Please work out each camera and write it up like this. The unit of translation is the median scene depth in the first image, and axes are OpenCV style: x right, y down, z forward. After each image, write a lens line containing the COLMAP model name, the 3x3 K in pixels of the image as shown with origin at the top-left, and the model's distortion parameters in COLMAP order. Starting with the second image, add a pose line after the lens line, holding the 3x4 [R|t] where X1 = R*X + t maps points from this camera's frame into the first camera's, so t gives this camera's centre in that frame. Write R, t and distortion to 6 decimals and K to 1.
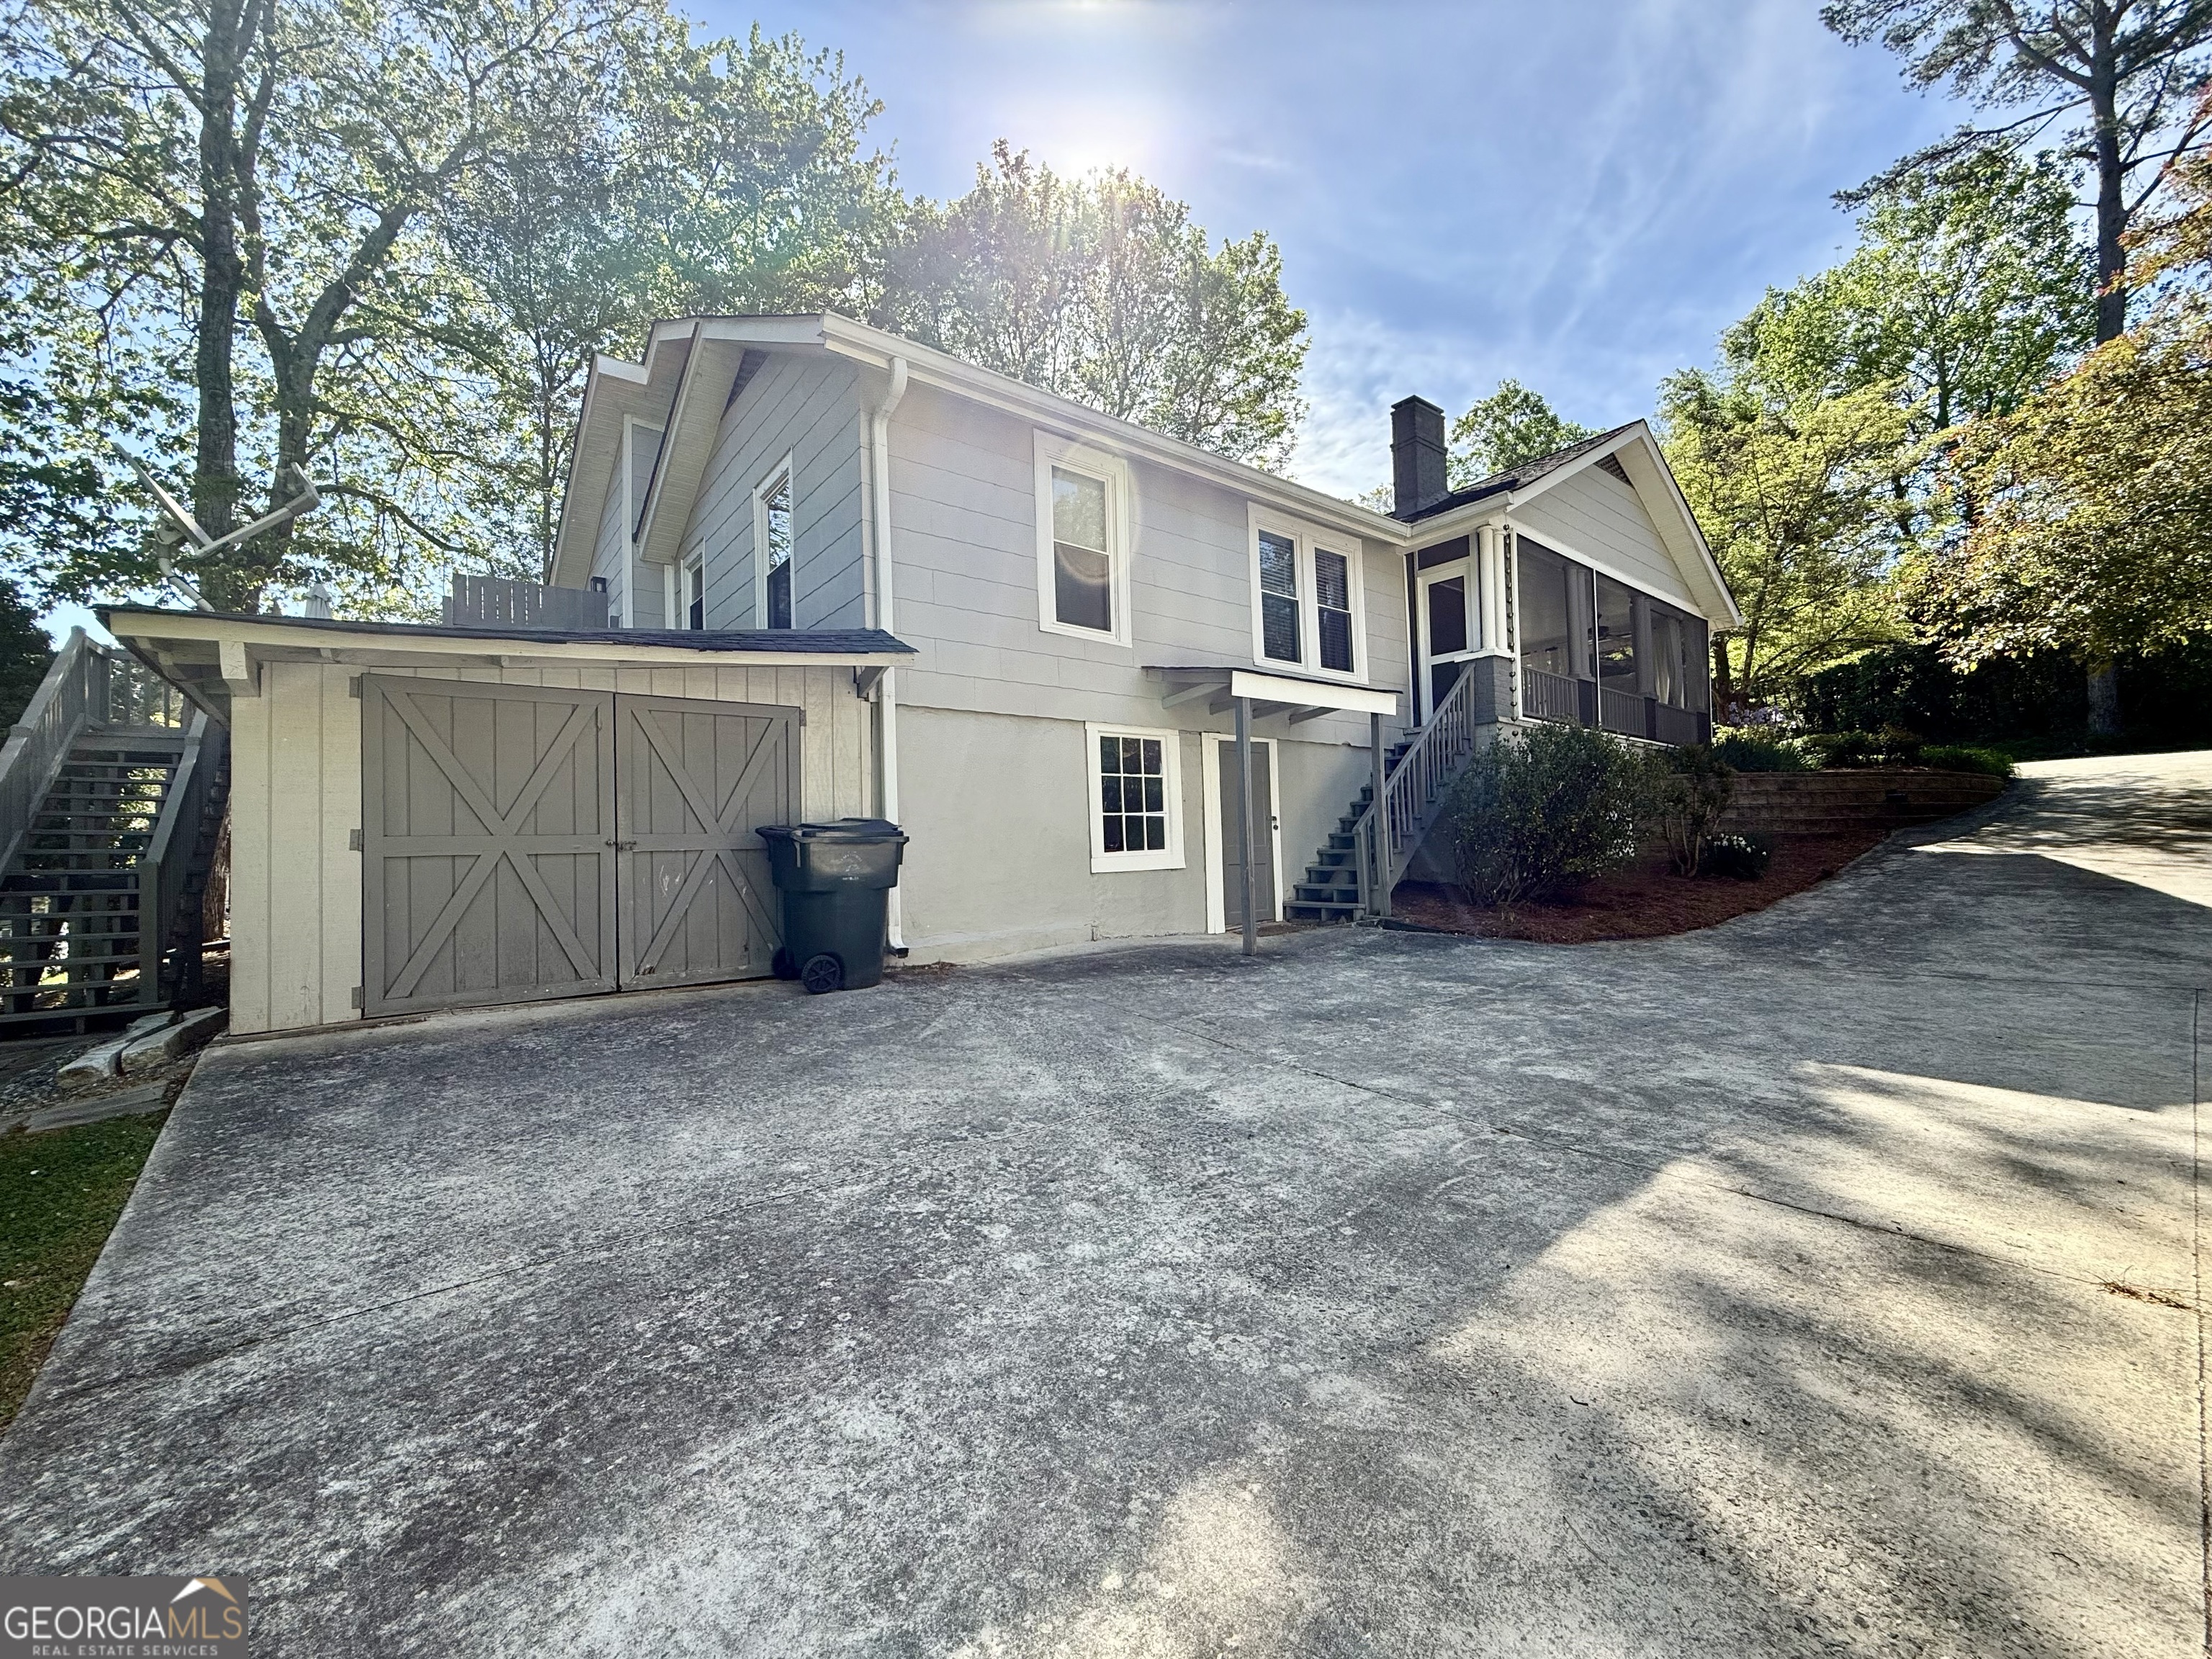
lens RADIAL K [[891.3, 0, 1106.0], [0, 891.3, 829.5], [0, 0, 1]] dist [0.000245, -0.000242]
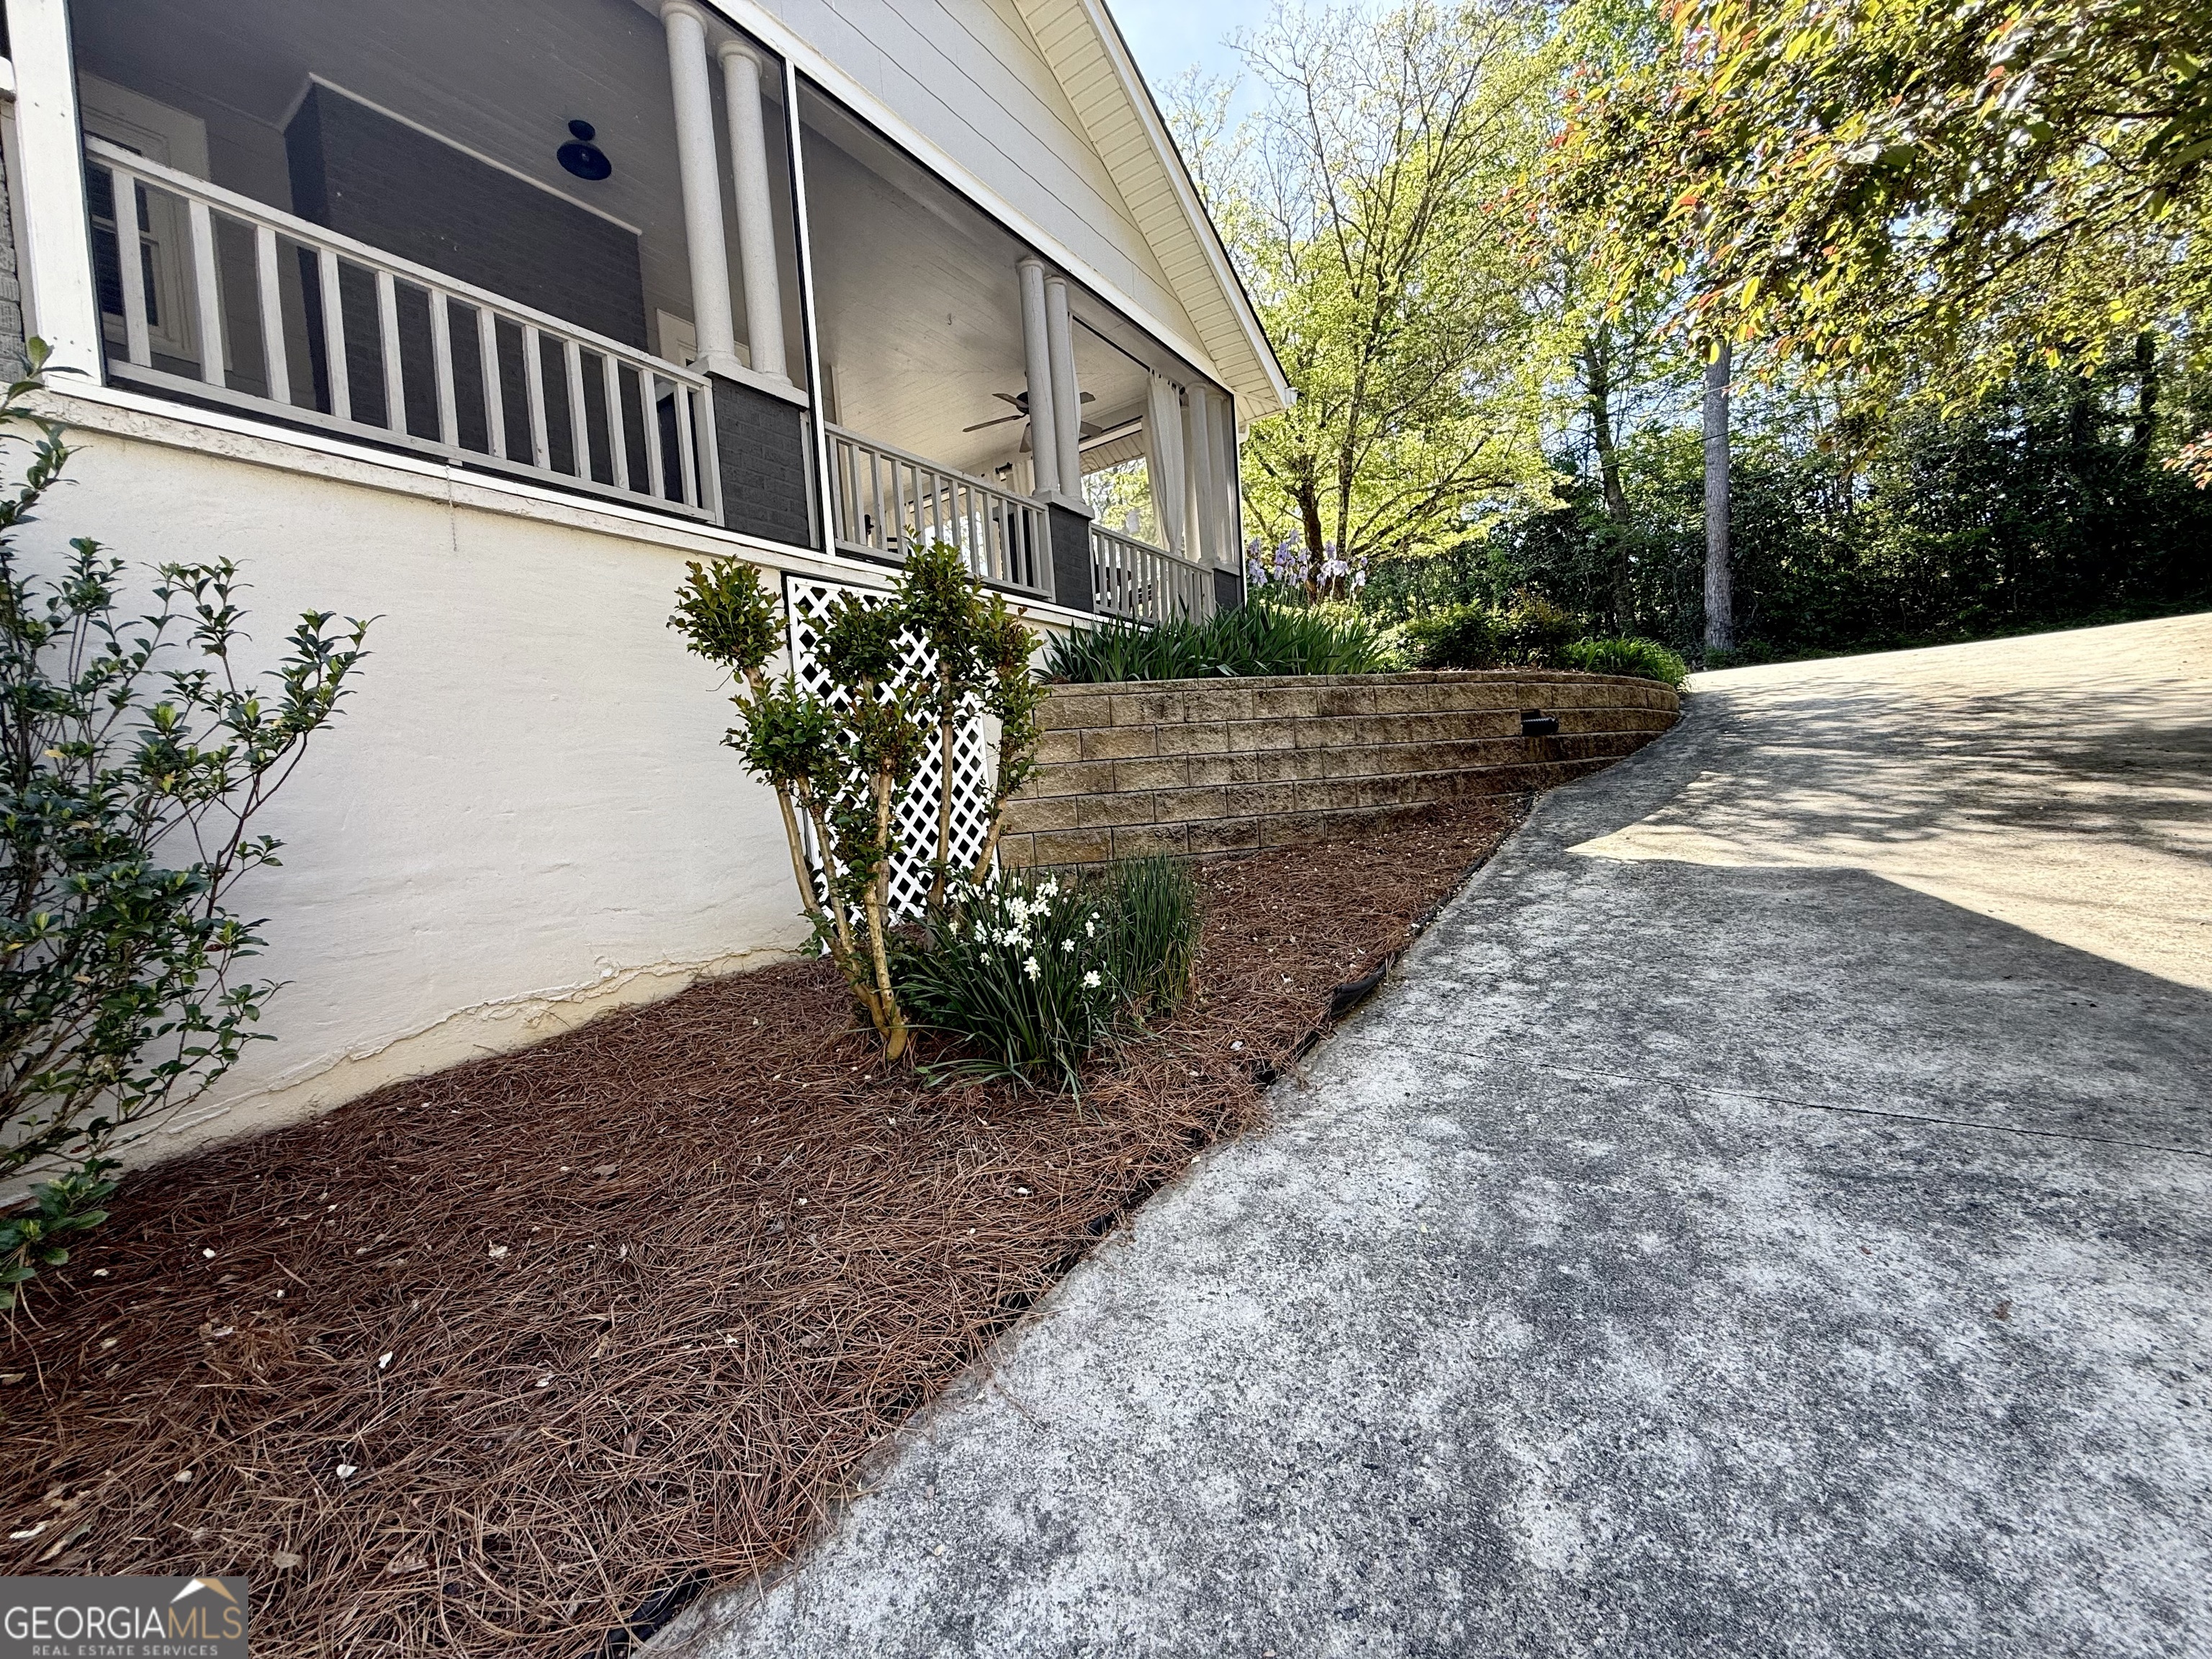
lens RADIAL K [[891.3, 0, 1106.0], [0, 891.3, 829.5], [0, 0, 1]] dist [0.000245, -0.000242]
pose [[0.958264, -0.059193, 0.279690, 0.520723], [0.043104, 0.997061, 0.063335, -0.020481], [-0.282617, -0.048636, 0.957999, 0.598647]]
